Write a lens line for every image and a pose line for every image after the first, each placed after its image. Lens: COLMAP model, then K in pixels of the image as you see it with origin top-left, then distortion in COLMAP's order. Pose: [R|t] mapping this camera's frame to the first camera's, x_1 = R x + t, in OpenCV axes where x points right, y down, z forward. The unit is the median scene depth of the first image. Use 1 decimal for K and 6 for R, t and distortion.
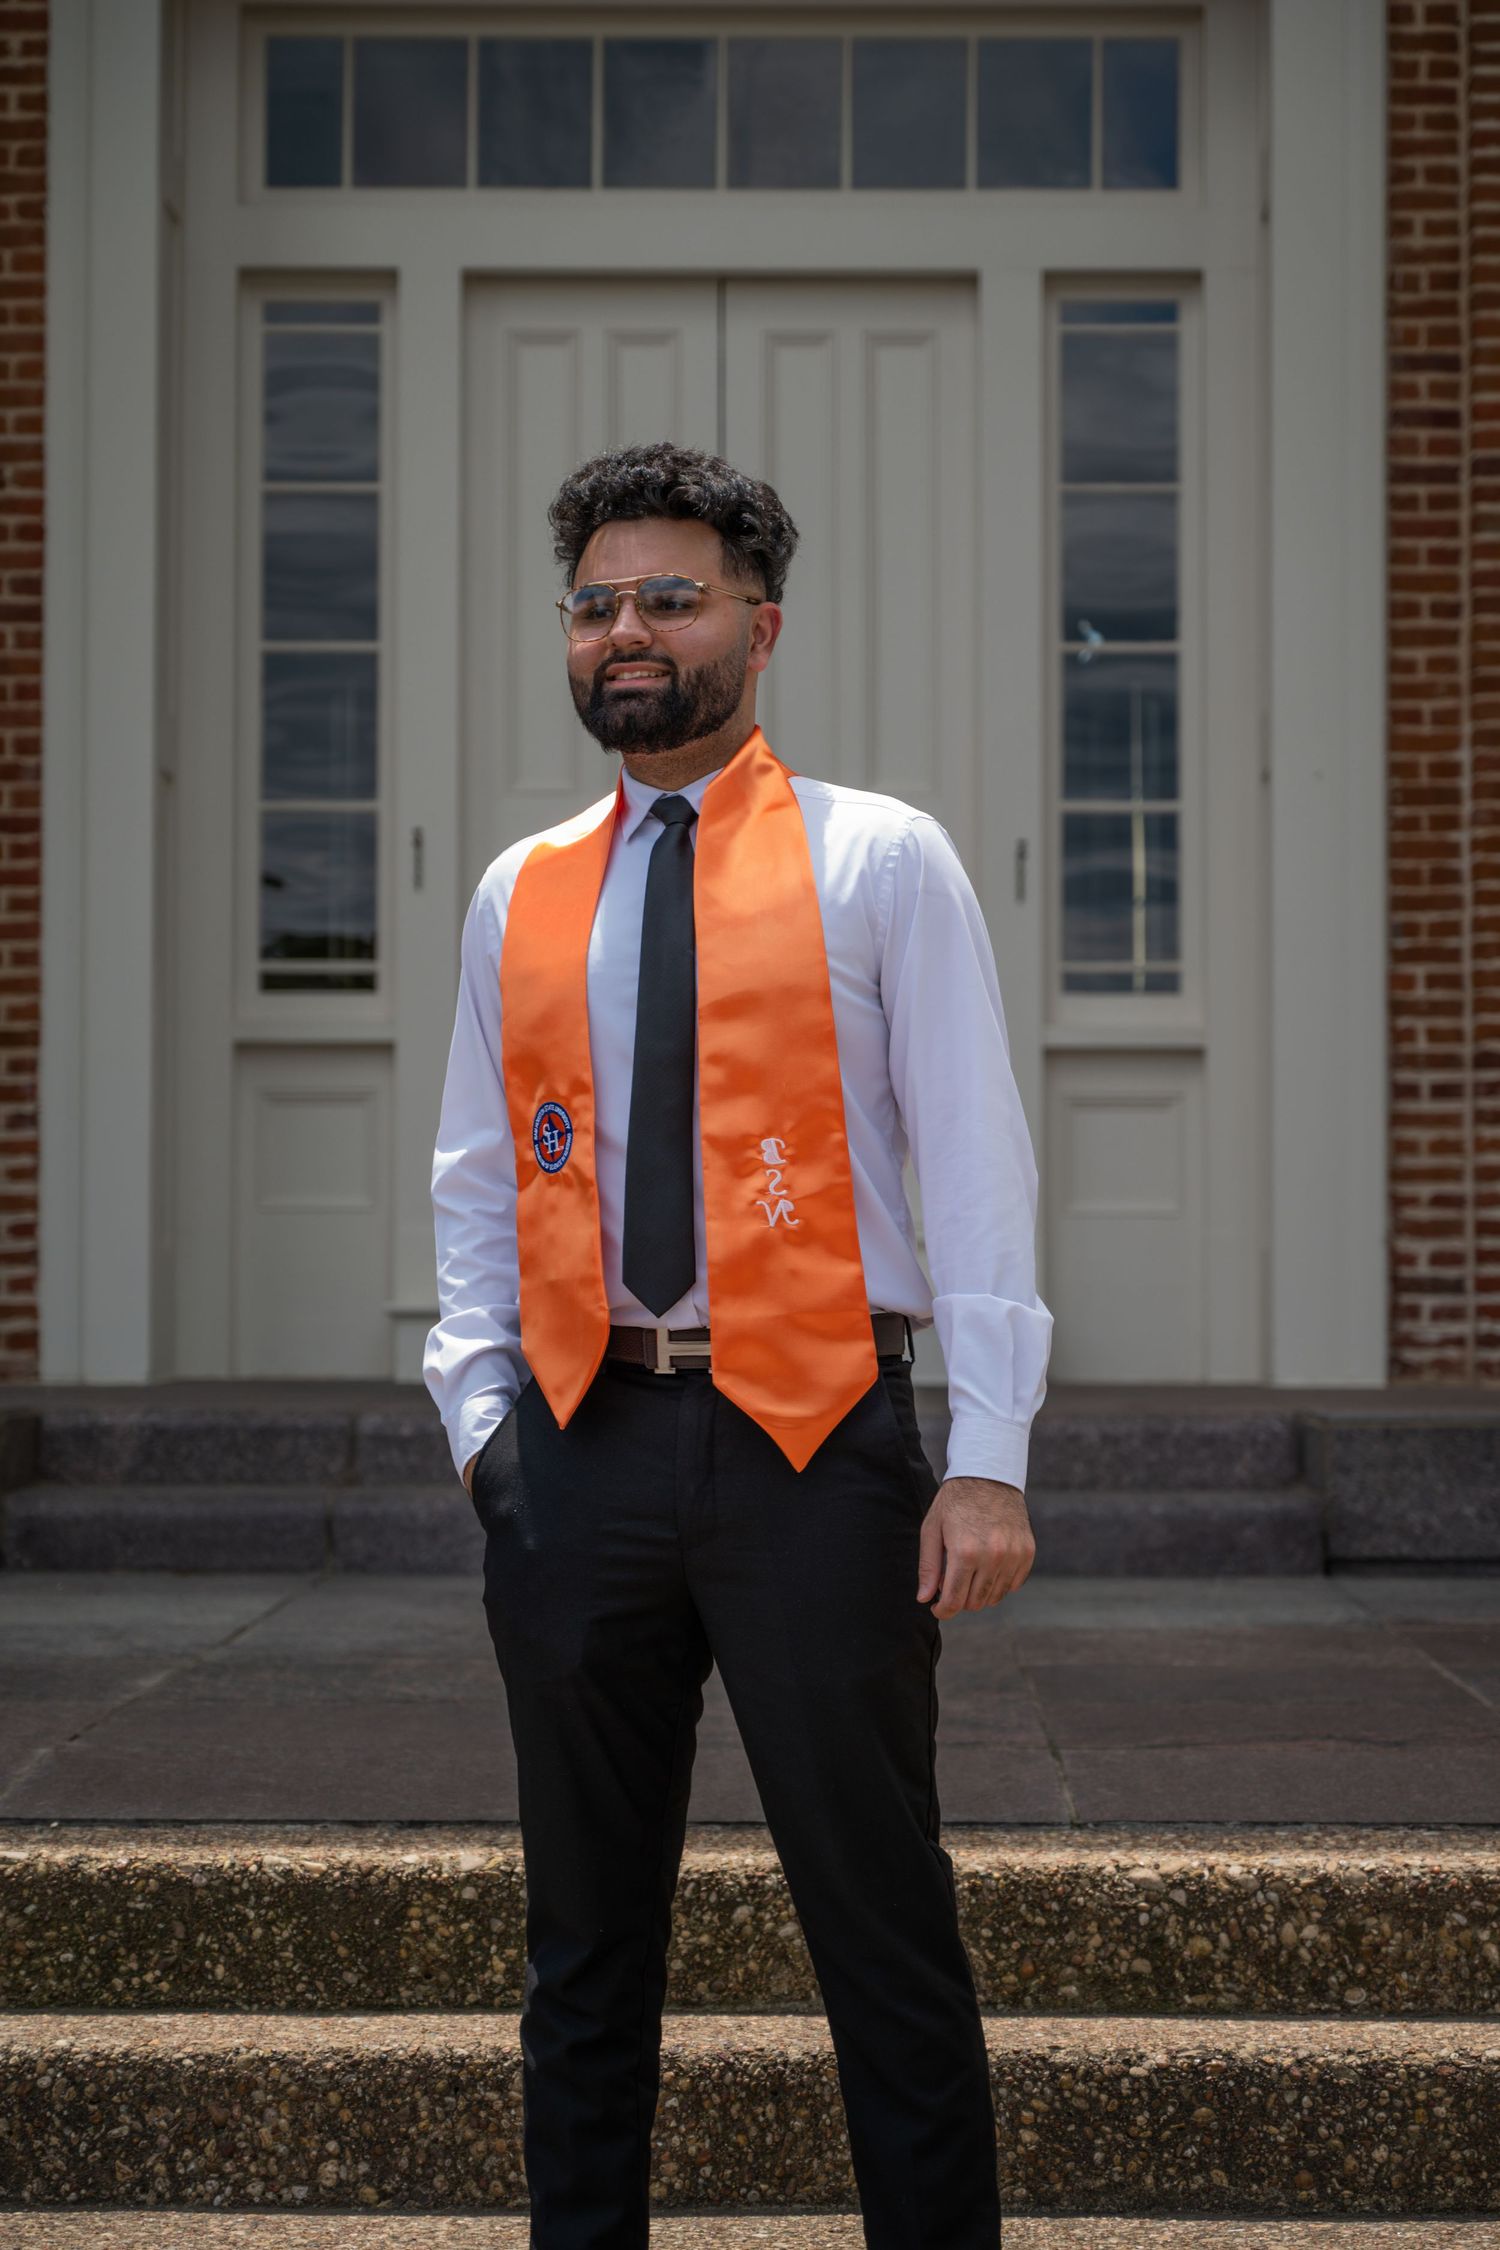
lens RADIAL K [[4241.7, 0, 783.7], [0, 4241.7, 1125.1], [0, 0, 1]] dist [0.016433, -0.097911]
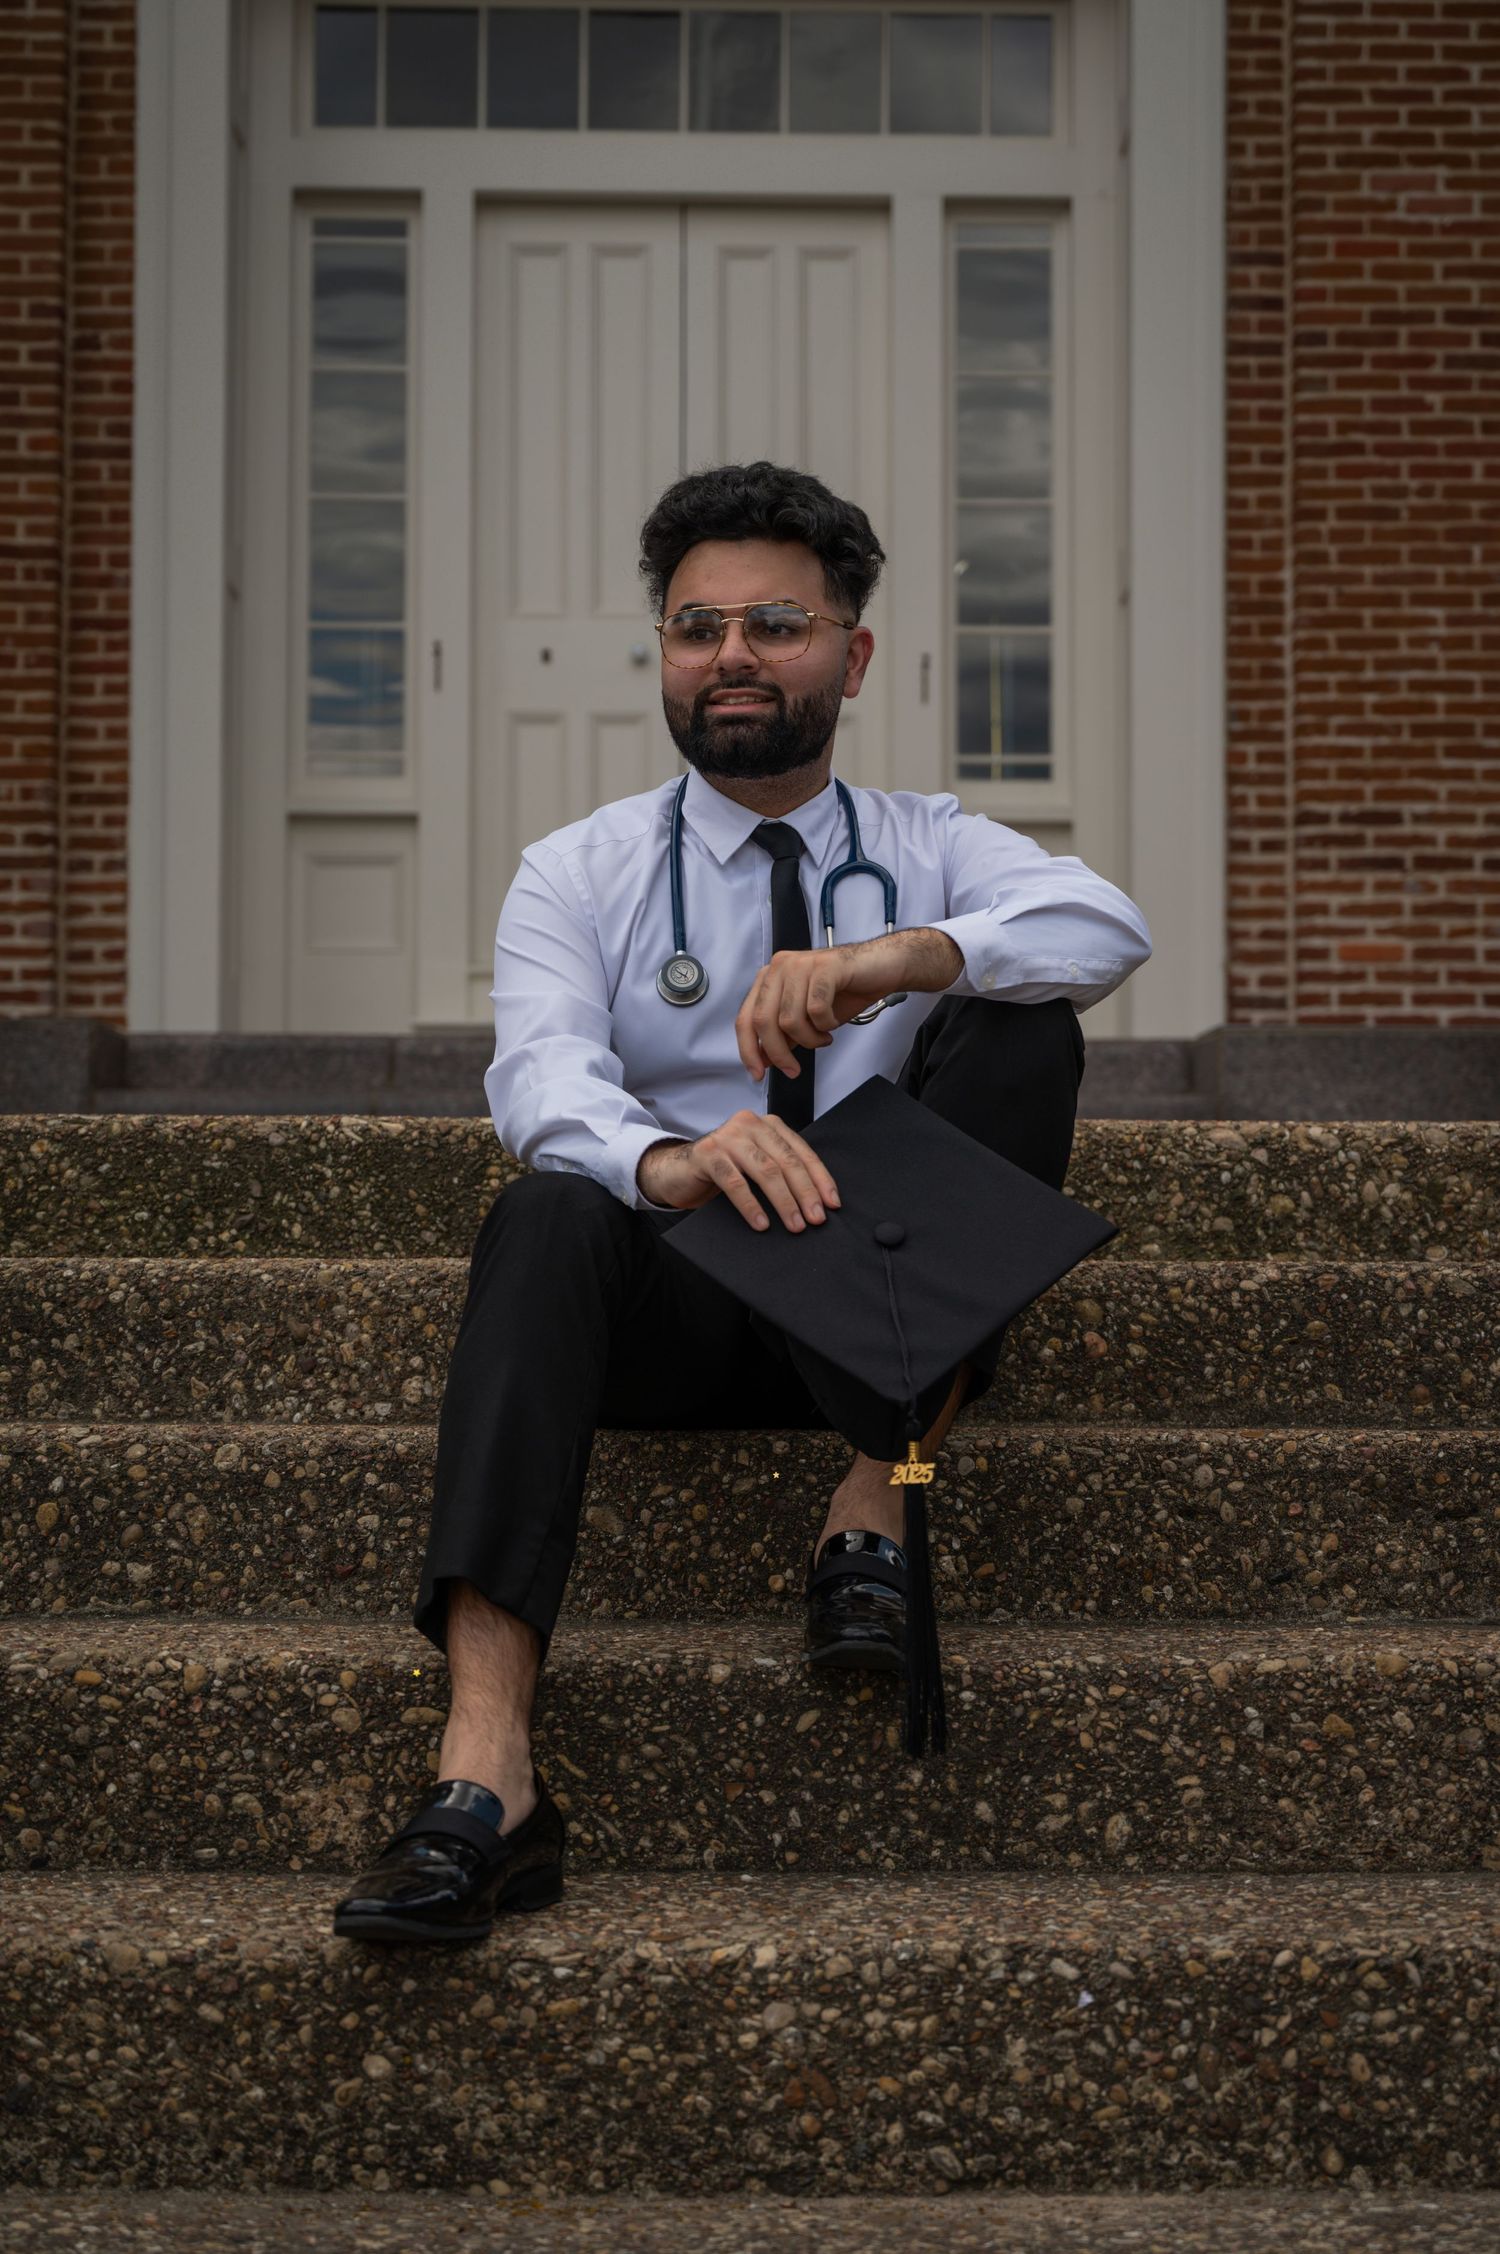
lens RADIAL K [[3021.3, 0, 750.0], [0, 3021.3, 1127.0], [0, 0, 1]] dist [0.001059, 0.011607]
pose [[0.999629, 0.001973, 0.027165, -0.046227], [-0.001957, 0.999998, -0.000621, 0.175355], [-0.027166, 0.000567, 0.999631, 0.291726]]
